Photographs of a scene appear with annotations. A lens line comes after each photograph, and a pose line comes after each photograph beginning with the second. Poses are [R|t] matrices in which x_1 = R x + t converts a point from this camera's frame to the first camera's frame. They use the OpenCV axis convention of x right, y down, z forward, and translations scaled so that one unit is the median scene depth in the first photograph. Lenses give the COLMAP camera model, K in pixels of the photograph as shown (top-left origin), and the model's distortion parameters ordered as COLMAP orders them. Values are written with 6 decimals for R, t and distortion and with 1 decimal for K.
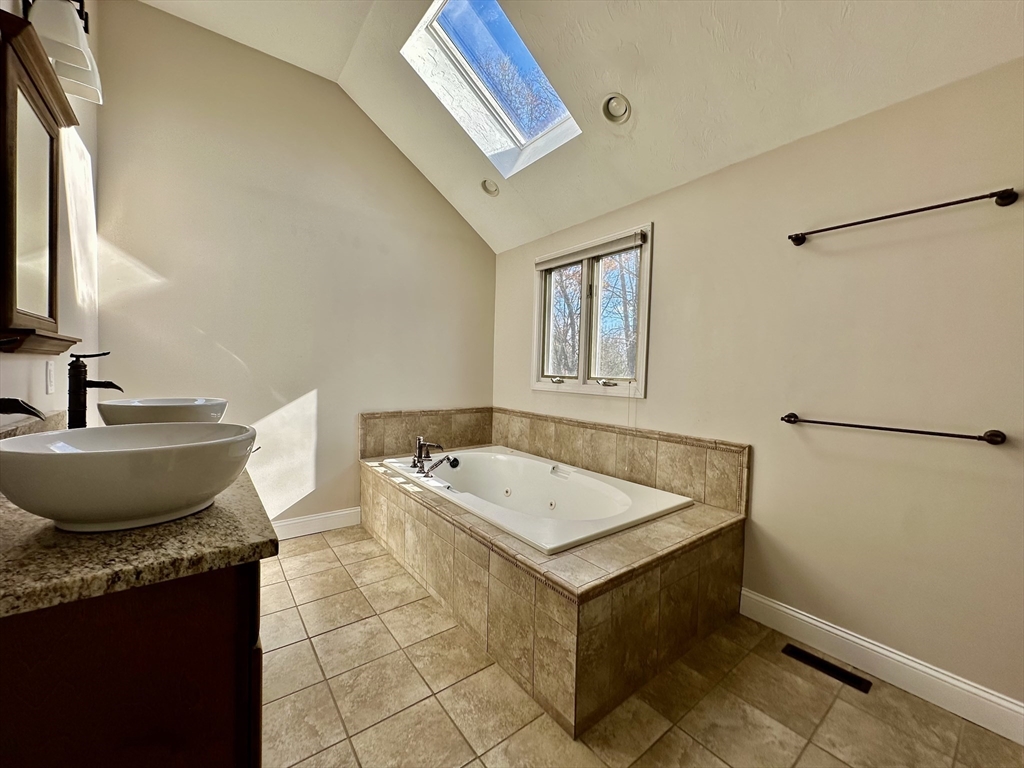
lens RADIAL K [[405.0, 0, 511.7], [0, 405.0, 382.9], [0, 0, 1]] dist [-0.002723, 0.000408]
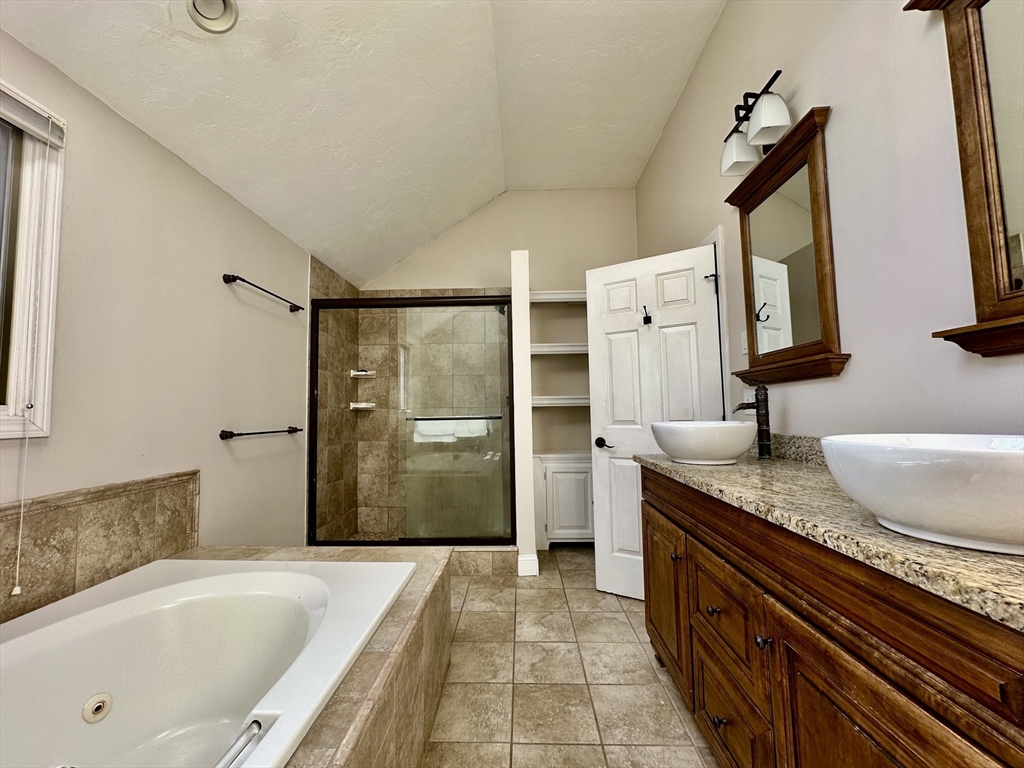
lens RADIAL K [[405.0, 0, 509.0], [0, 405.0, 383.2], [0, 0, 1]] dist [-0.002723, 0.000408]
pose [[-0.773691, 0.030378, 0.632835, -0.629041], [0.013455, 0.999412, -0.031524, -0.008822], [-0.633420, -0.015875, -0.773645, 1.372110]]
